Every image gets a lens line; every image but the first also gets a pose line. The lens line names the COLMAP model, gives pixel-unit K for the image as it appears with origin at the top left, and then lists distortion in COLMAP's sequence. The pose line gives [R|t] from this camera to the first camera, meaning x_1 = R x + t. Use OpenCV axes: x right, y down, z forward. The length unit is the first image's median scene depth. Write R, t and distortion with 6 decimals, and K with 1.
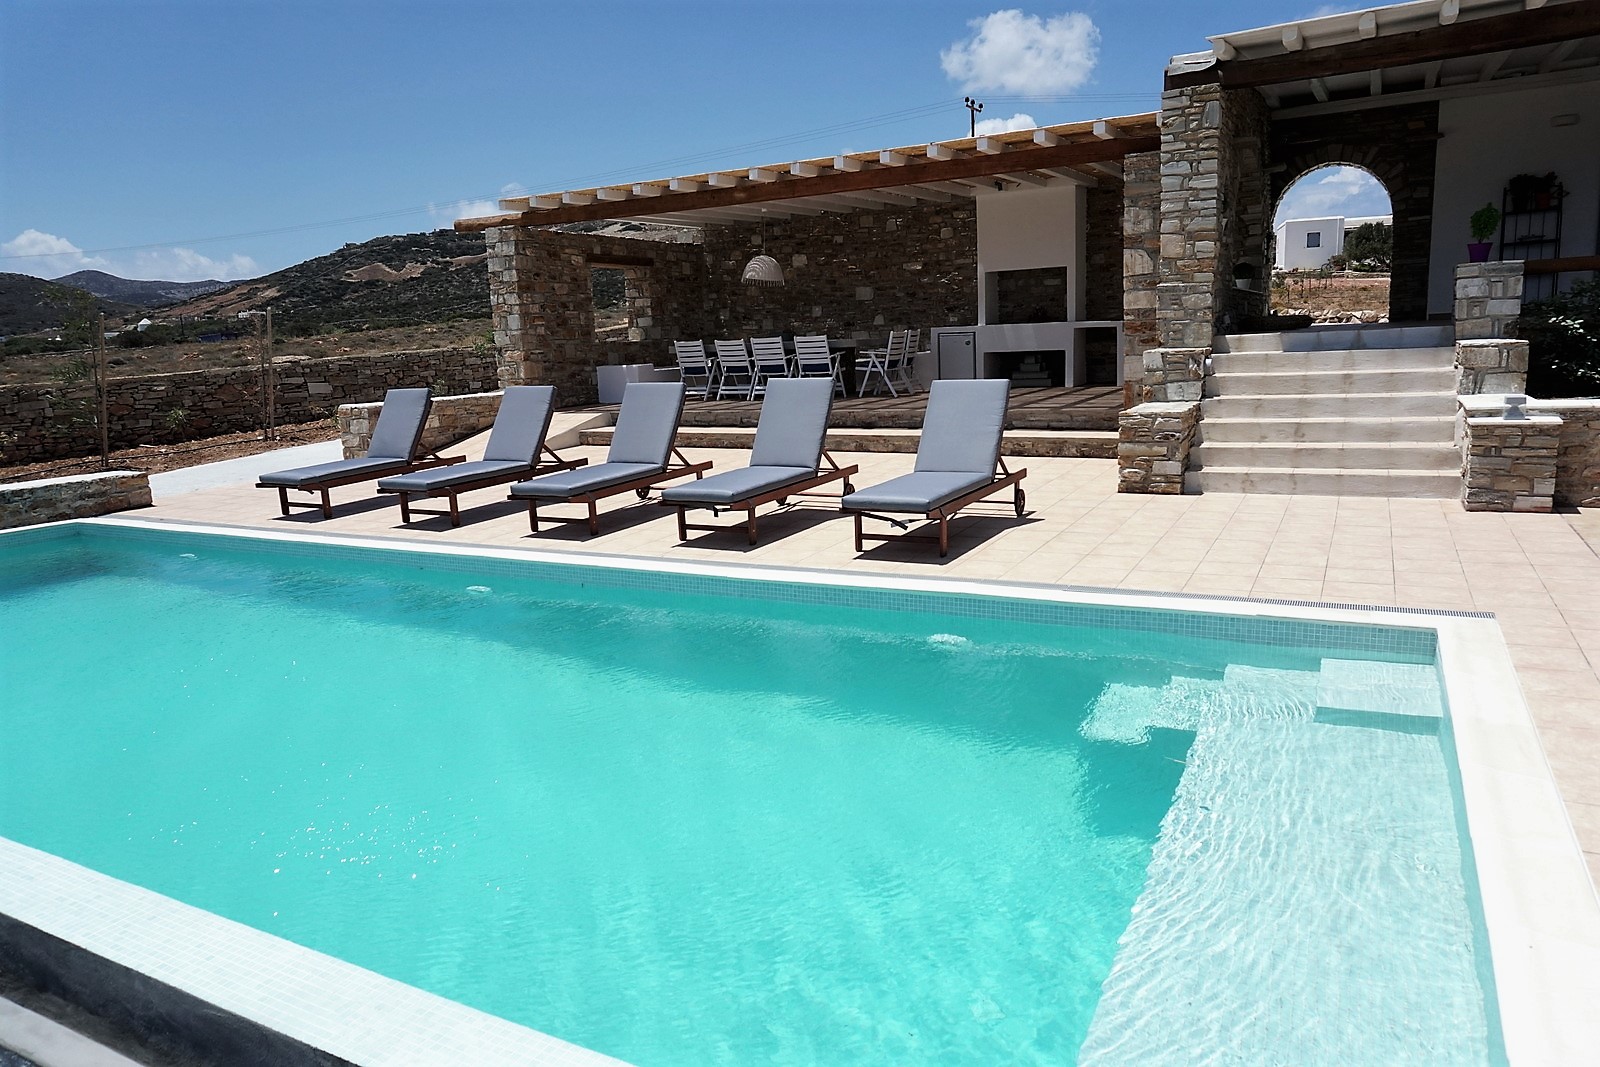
lens RADIAL K [[1068.7, 0, 800.0], [0, 1068.7, 533.5], [0, 0, 1]] dist [-0.034020, 0.029793]
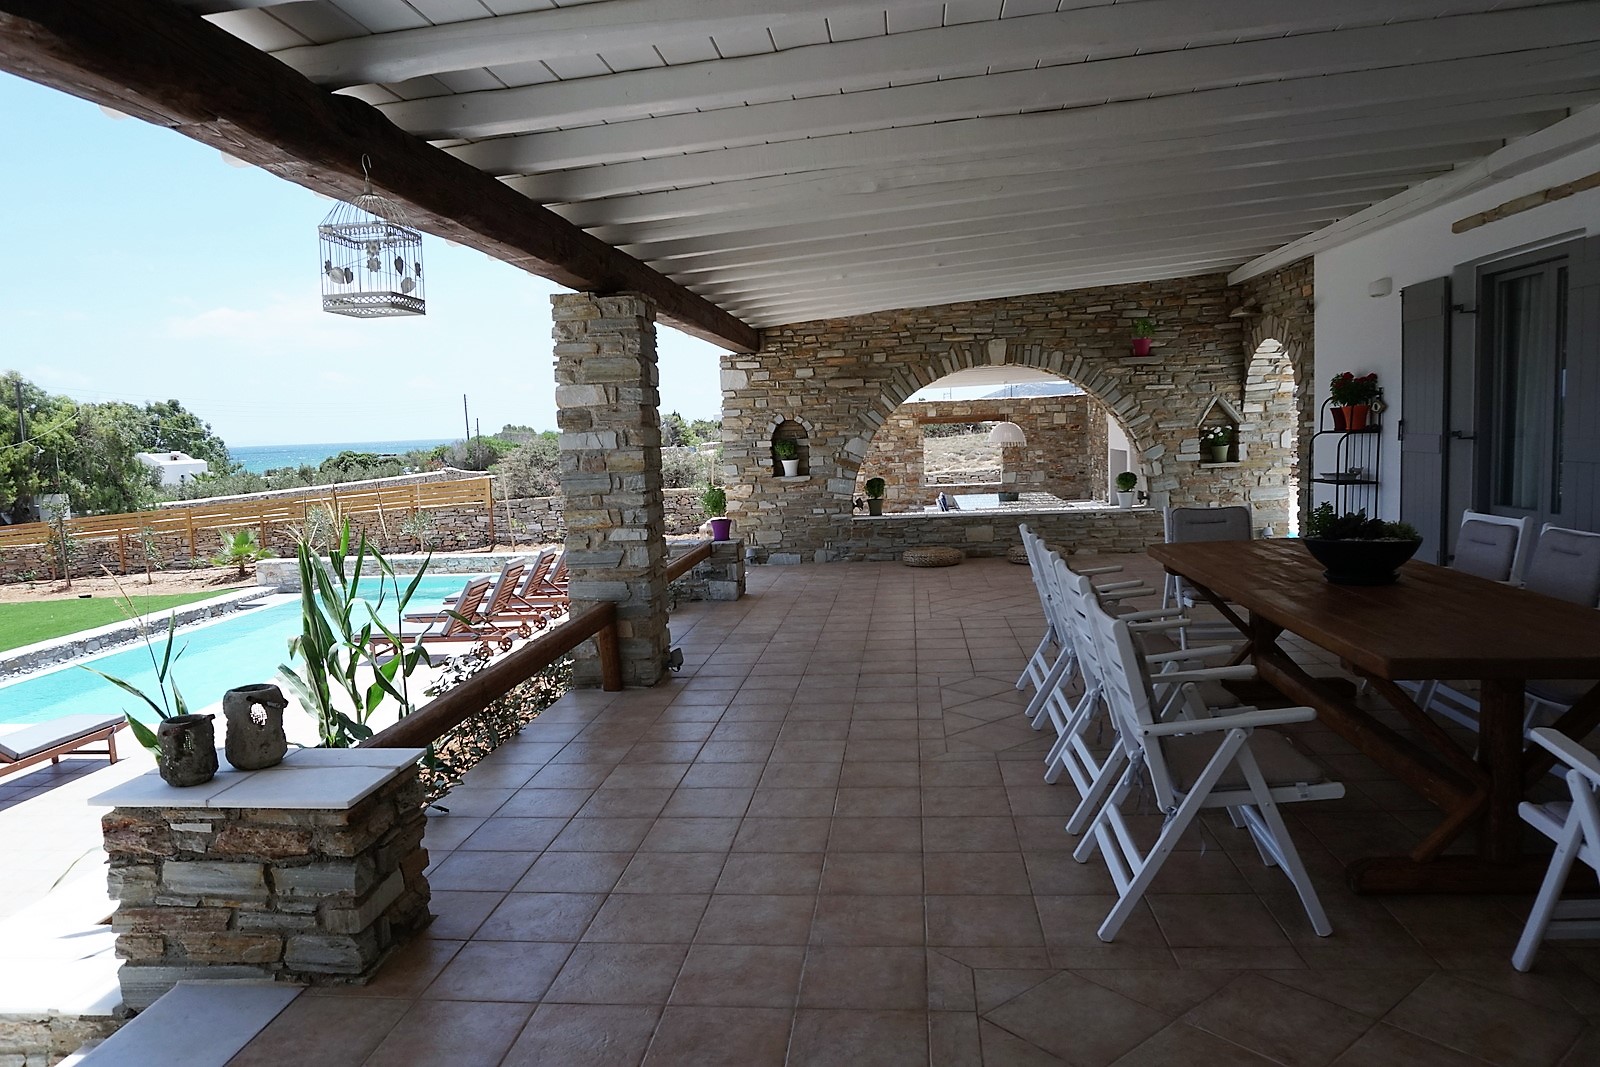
lens RADIAL K [[1070.5, 0, 795.9], [0, 1070.5, 530.5], [0, 0, 1]] dist [-0.049416, 0.036502]
pose [[0.388756, 0.119086, -0.913612, 0.983649], [-0.142935, 0.987401, 0.067883, -0.210281], [0.910186, 0.104197, 0.400880, 0.403166]]
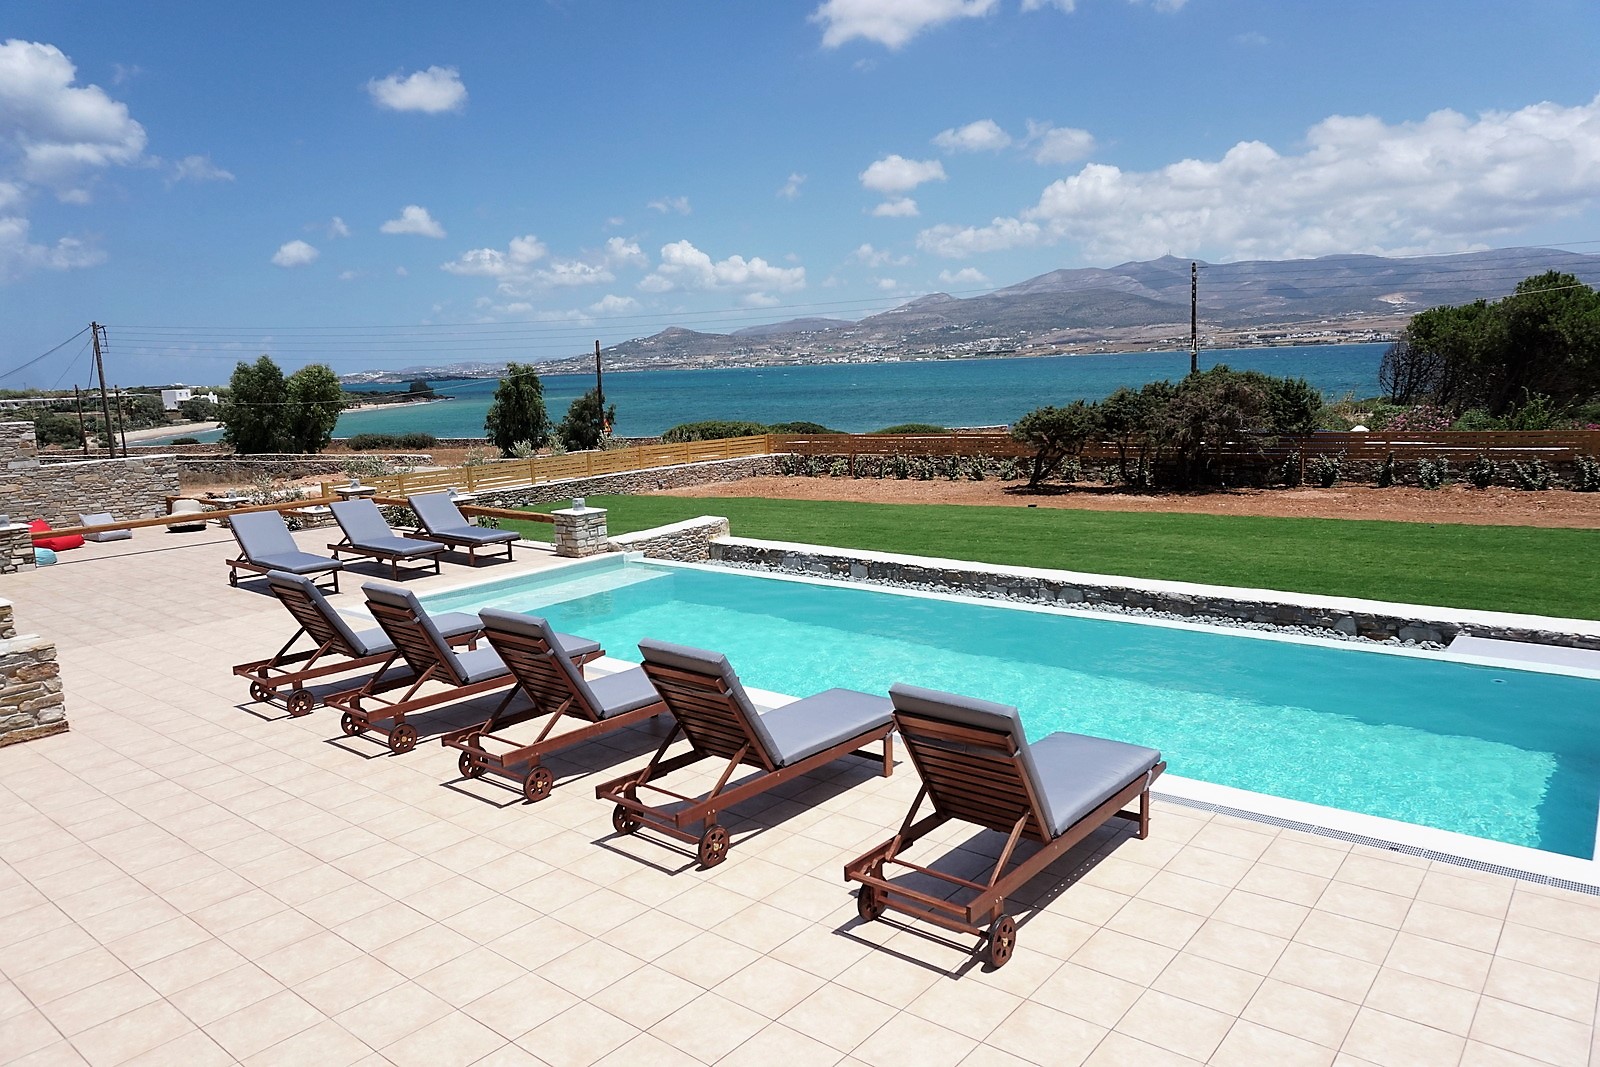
lens RADIAL K [[1077.2, 0, 806.5], [0, 1077.2, 442.4], [0, 0, 1]] dist [-0.079233, 0.052874]
pose [[-0.980260, 0.067378, 0.185880, -0.273295], [0.111512, 0.964752, 0.238366, -0.234824], [-0.163267, 0.254388, -0.953221, 0.963365]]
